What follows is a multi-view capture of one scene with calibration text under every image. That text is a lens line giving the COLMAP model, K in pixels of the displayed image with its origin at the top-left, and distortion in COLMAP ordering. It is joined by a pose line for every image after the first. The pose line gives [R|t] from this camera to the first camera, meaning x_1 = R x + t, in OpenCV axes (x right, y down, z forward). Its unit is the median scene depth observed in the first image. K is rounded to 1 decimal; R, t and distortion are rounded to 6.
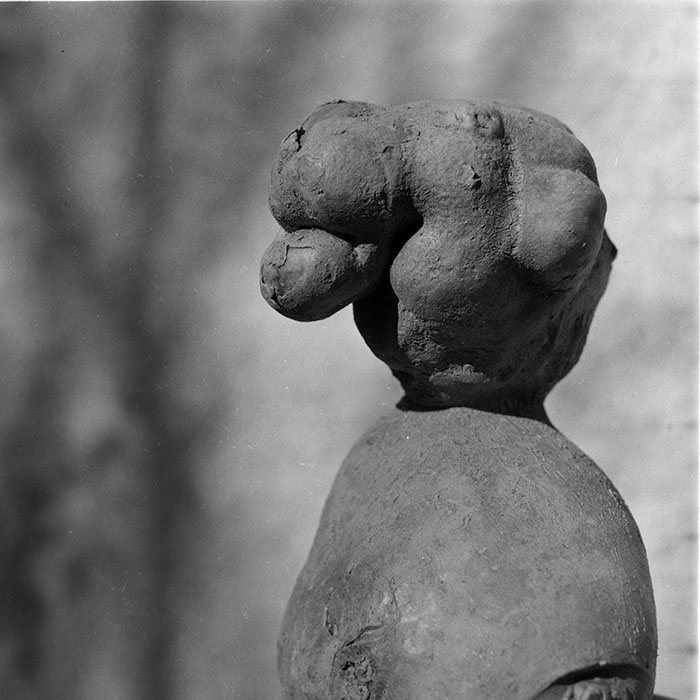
lens RADIAL K [[1224.0, 0, 313.4], [0, 1224.0, 375.4], [0, 0, 1]] dist [0.155843, 0.000000]
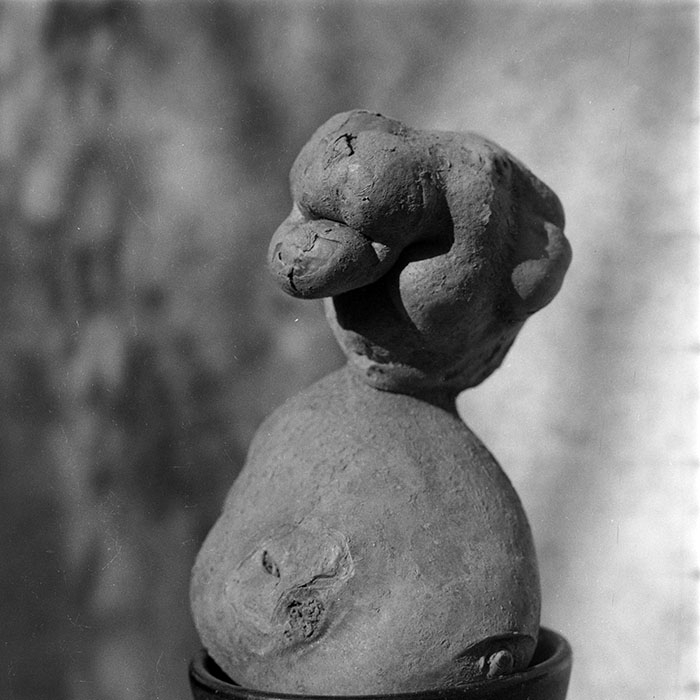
lens RADIAL K [[1224.0, 0, 324.6], [0, 1224.0, 374.9], [0, 0, 1]] dist [0.155843, 0.000000]
pose [[0.934533, 0.180744, 0.306562, -0.339374], [-0.207295, 0.976669, 0.056097, -0.045774], [-0.289270, -0.115973, 0.950196, -0.080475]]
